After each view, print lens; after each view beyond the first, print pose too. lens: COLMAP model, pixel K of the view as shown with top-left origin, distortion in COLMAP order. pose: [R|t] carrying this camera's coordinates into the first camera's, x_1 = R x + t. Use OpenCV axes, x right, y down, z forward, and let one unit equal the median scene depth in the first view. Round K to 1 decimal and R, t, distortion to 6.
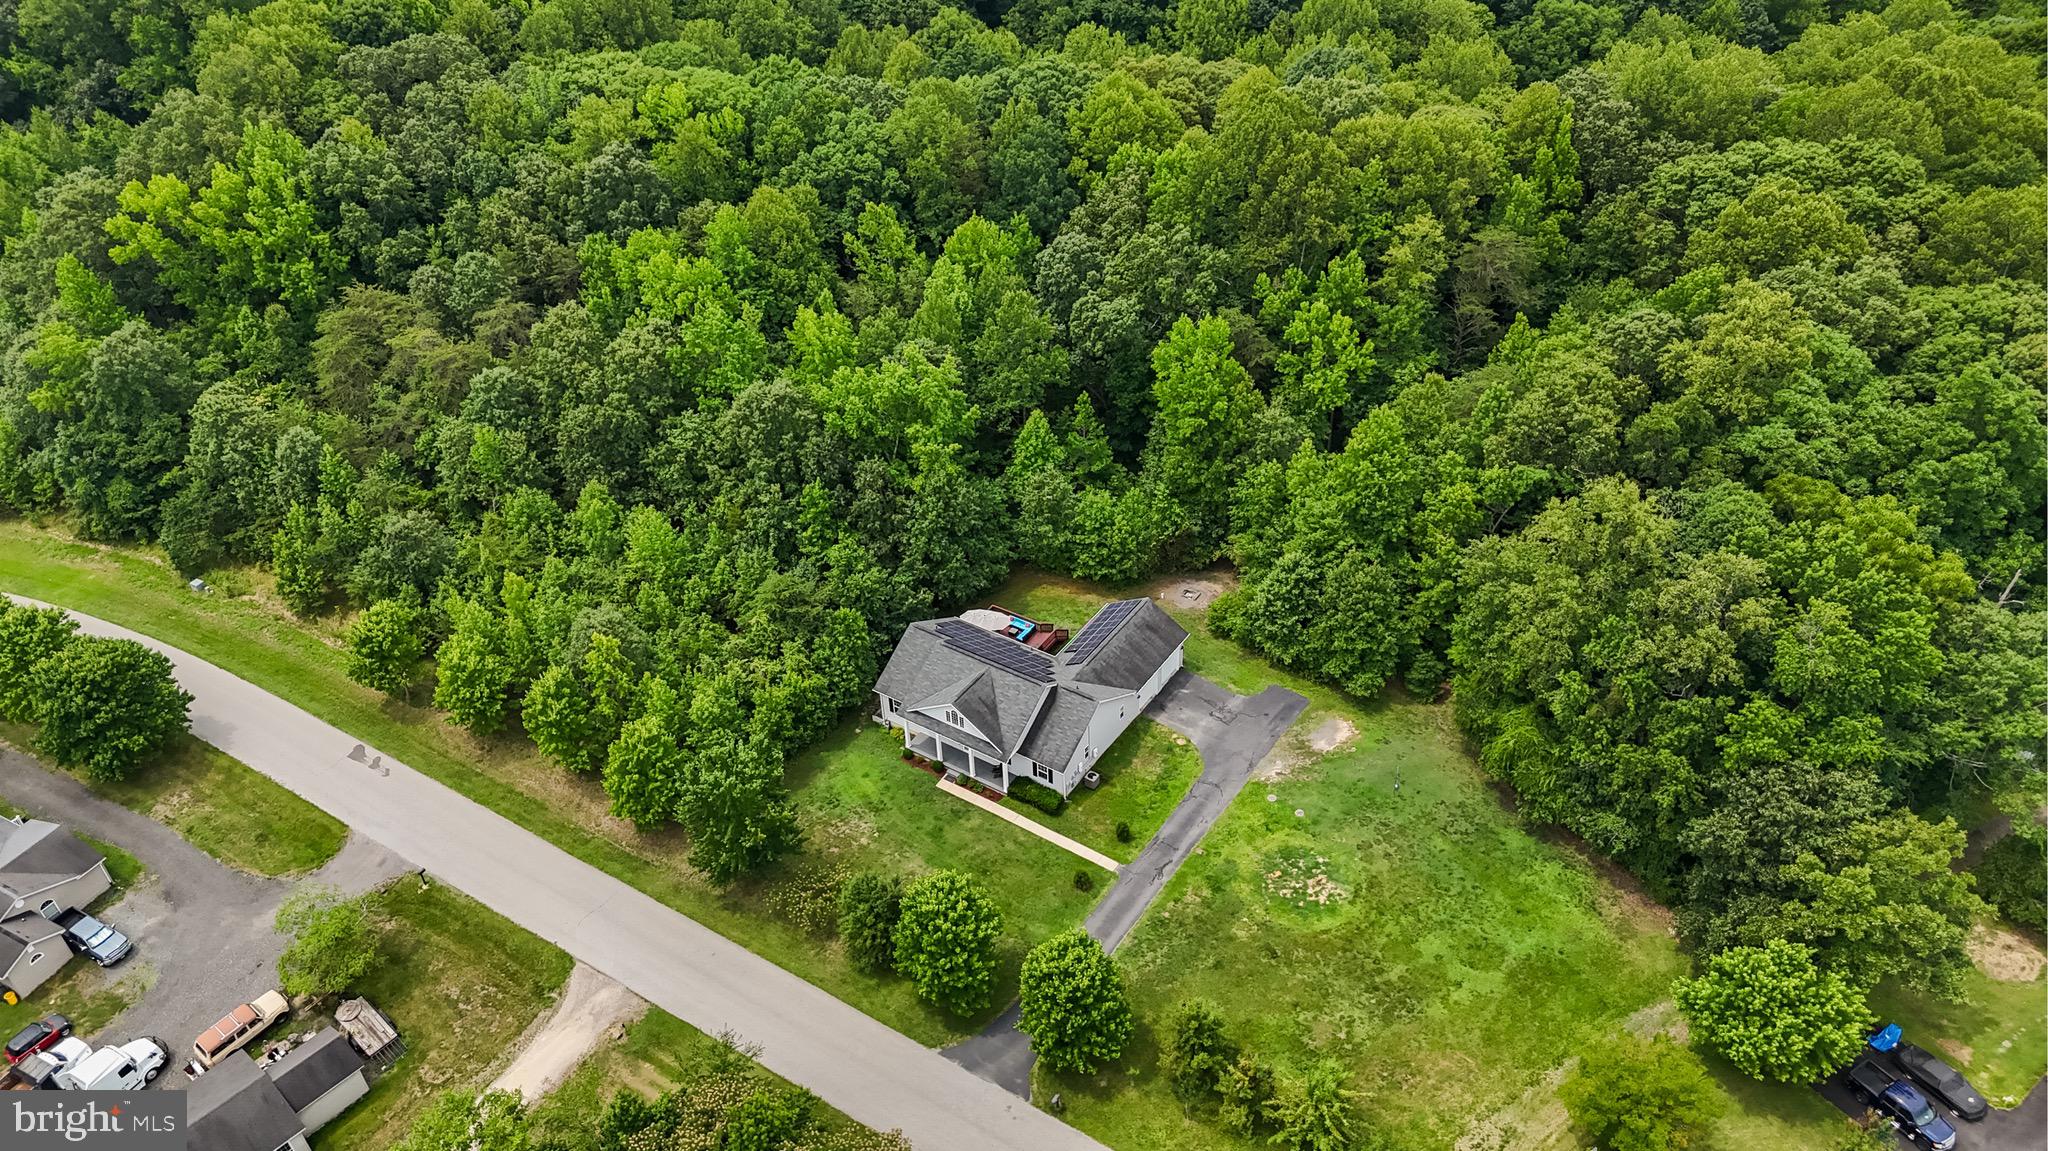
lens RADIAL K [[1506.5, 0, 1030.9], [0, 1506.5, 580.6], [0, 0, 1]] dist [0.083122, -0.096260]
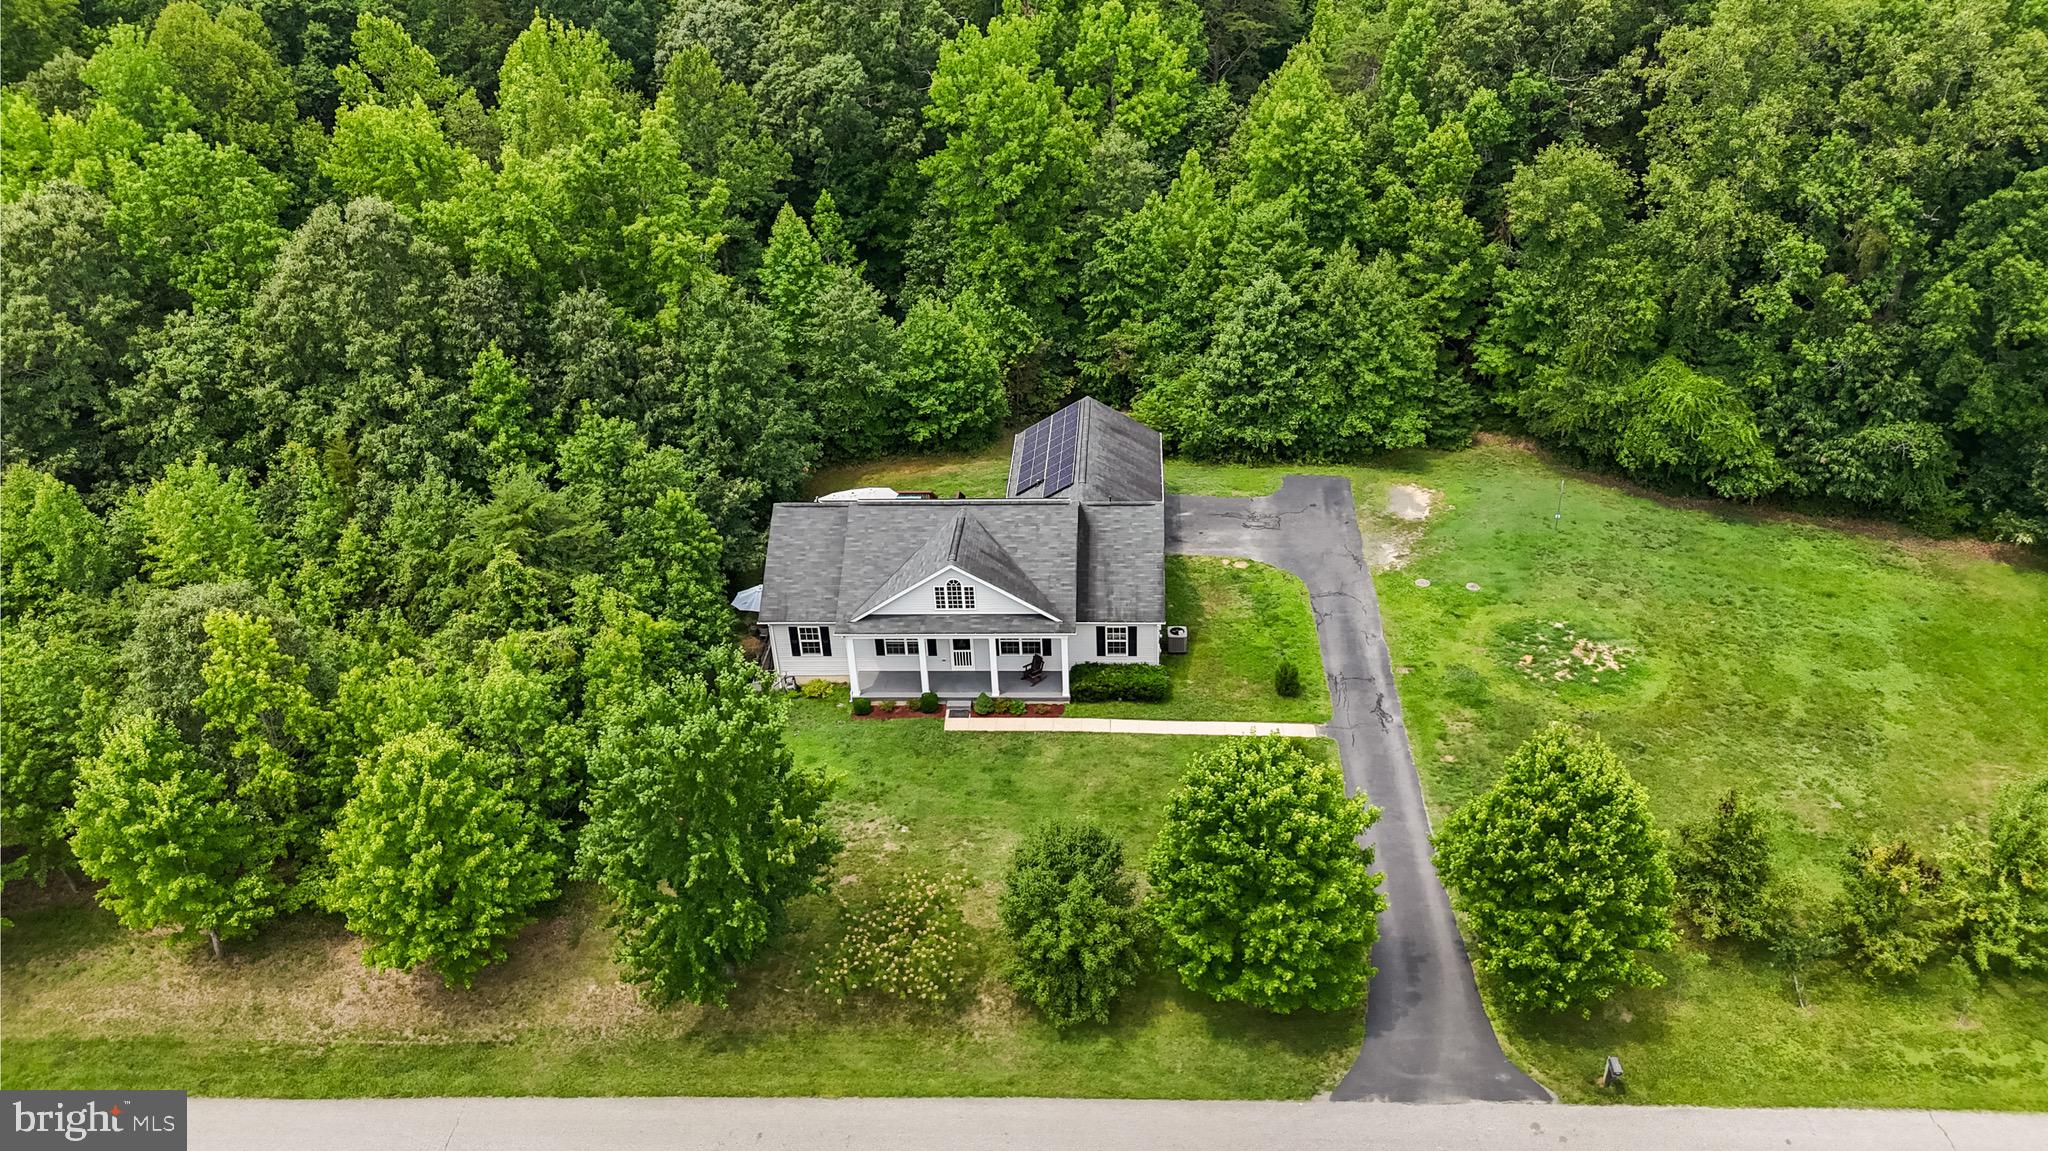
lens RADIAL K [[1506.5, 0, 1030.9], [0, 1506.5, 580.6], [0, 0, 1]] dist [0.083122, -0.096260]
pose [[0.864589, -0.258837, 0.430684, -0.267407], [0.312110, 0.948359, -0.056599, 0.127367], [-0.393793, 0.183355, 0.900726, 0.479862]]
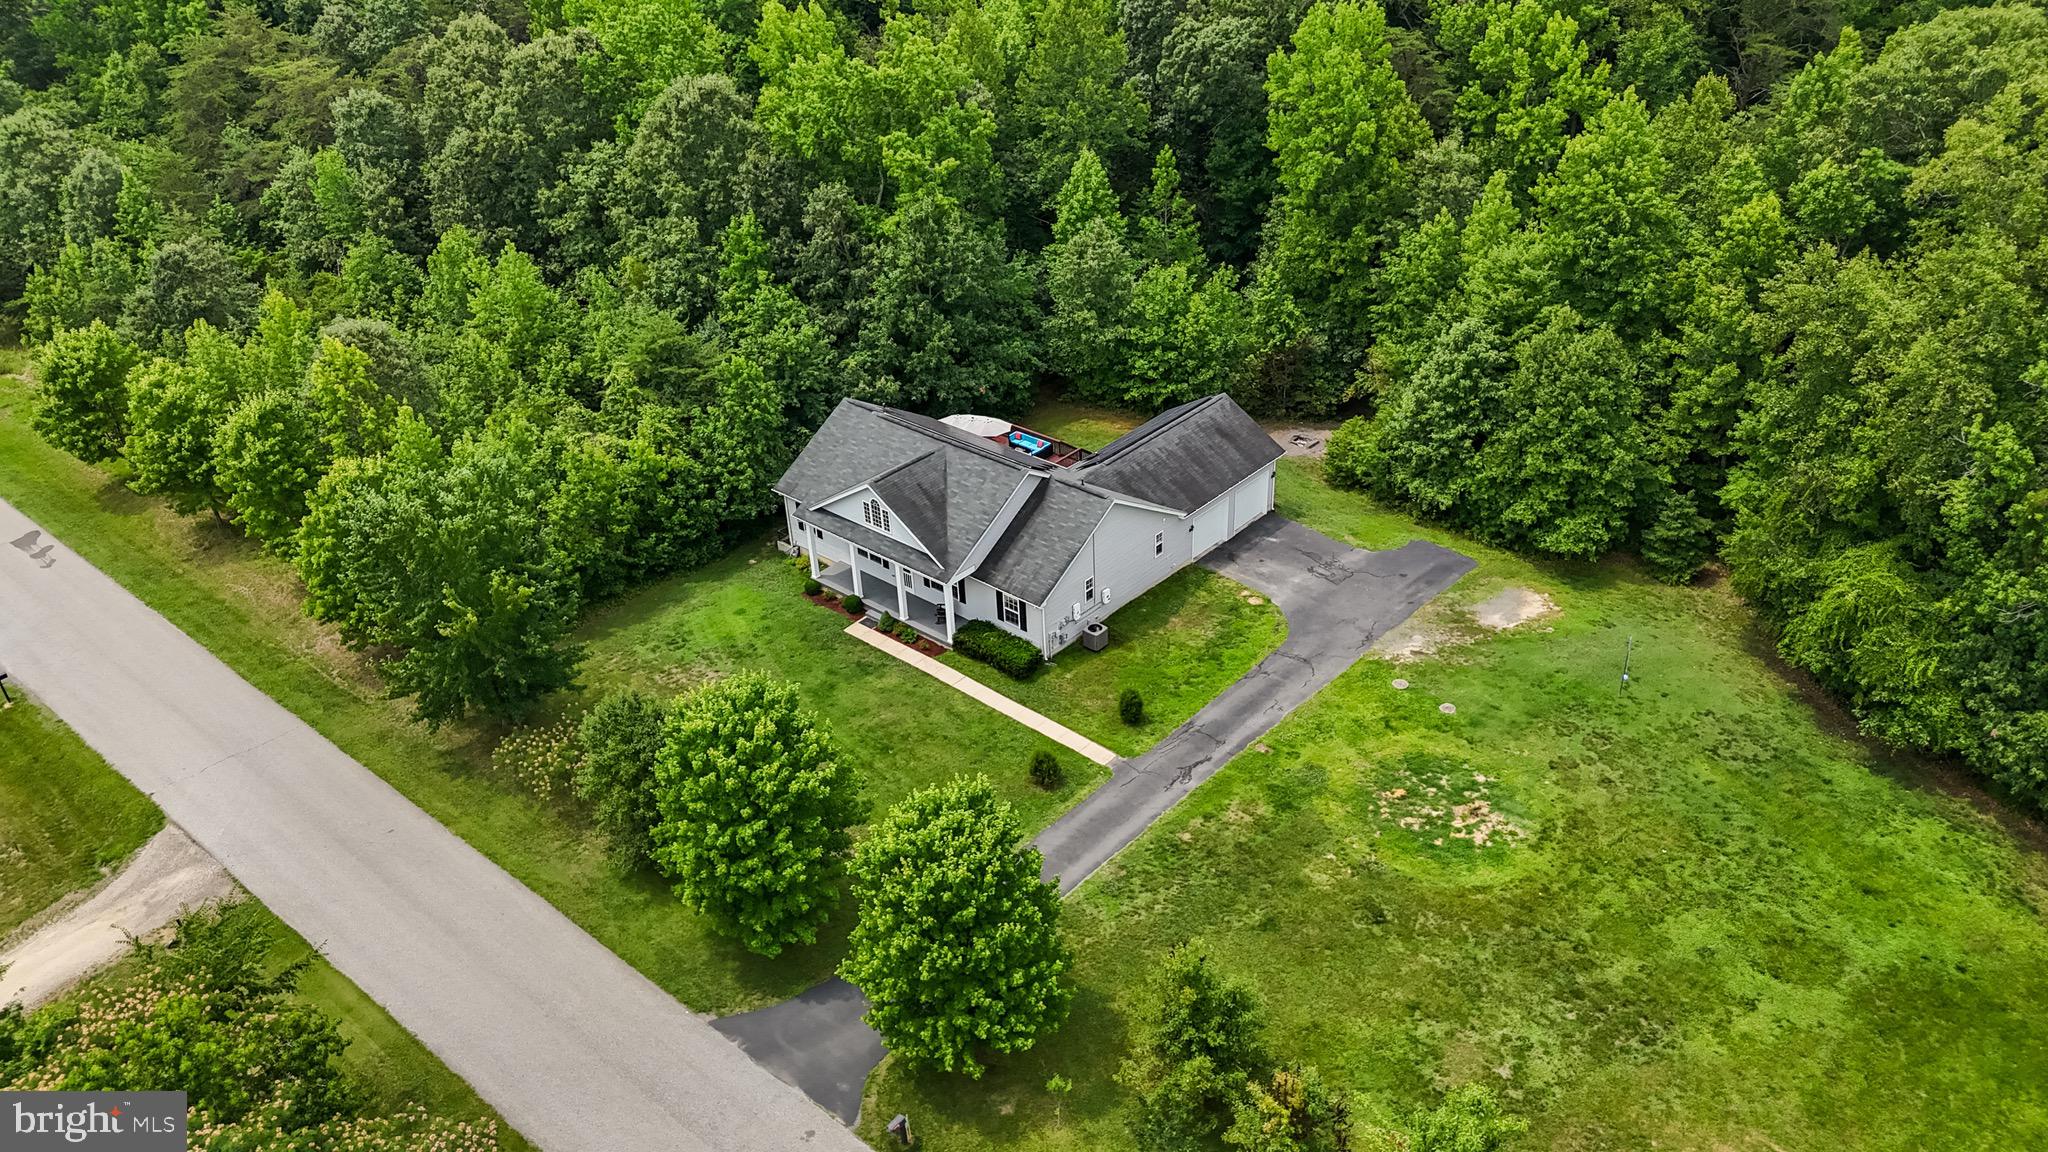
lens RADIAL K [[1510.4, 0, 1033.4], [0, 1510.4, 582.6], [0, 0, 1]] dist [0.061415, -0.044353]
pose [[0.990609, 0.068714, -0.118200, 0.086265], [-0.079957, 0.992434, -0.093170, 0.170964], [0.110904, 0.101746, 0.988609, 0.407321]]
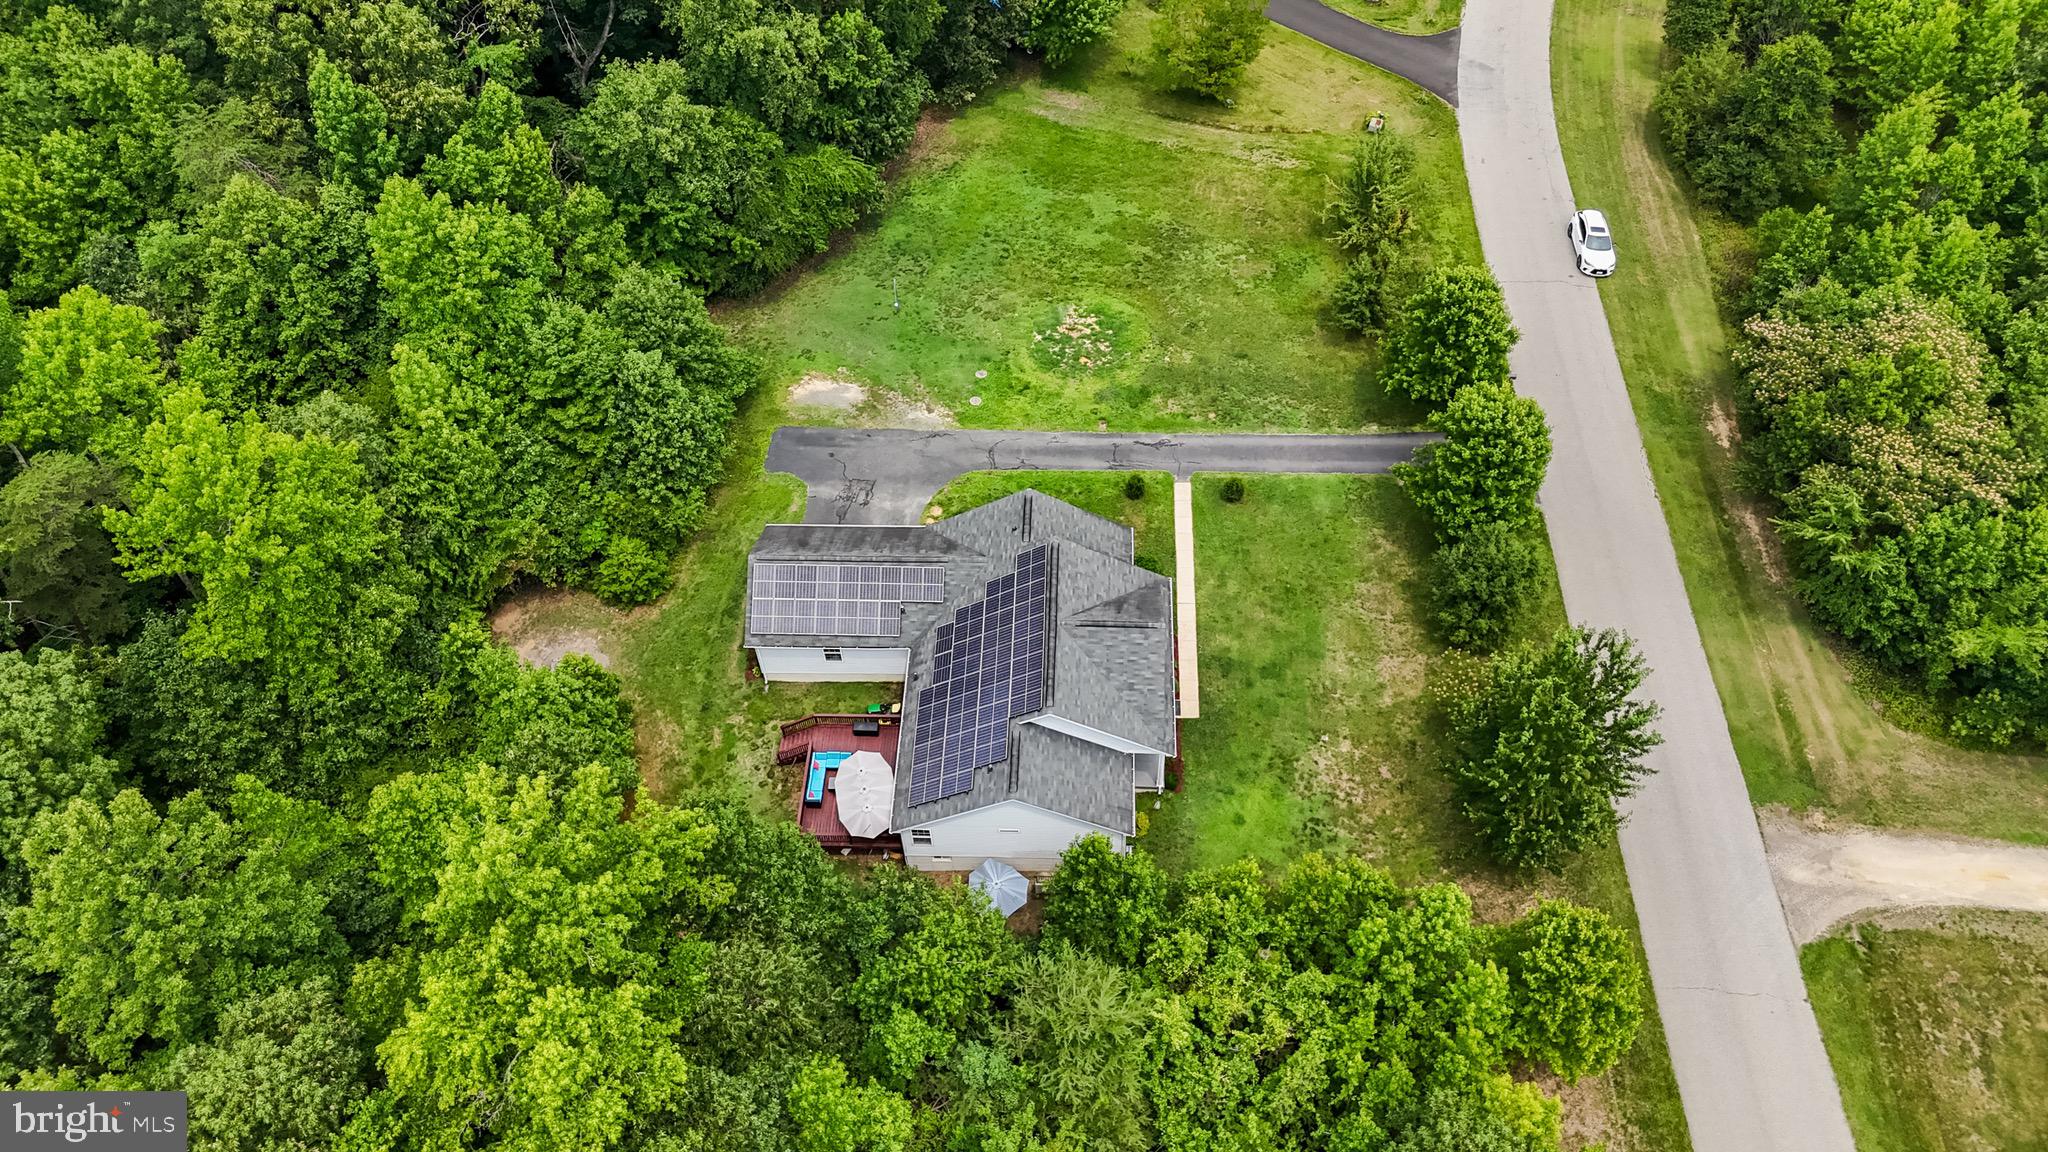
lens RADIAL K [[1506.5, 0, 1030.9], [0, 1506.5, 581.1], [0, 0, 1]] dist [0.083122, -0.096260]
pose [[-0.523133, -0.644034, 0.558169, -0.357947], [0.551209, 0.243827, 0.797946, -0.448274], [-0.650001, 0.725099, 0.227443, 0.871816]]
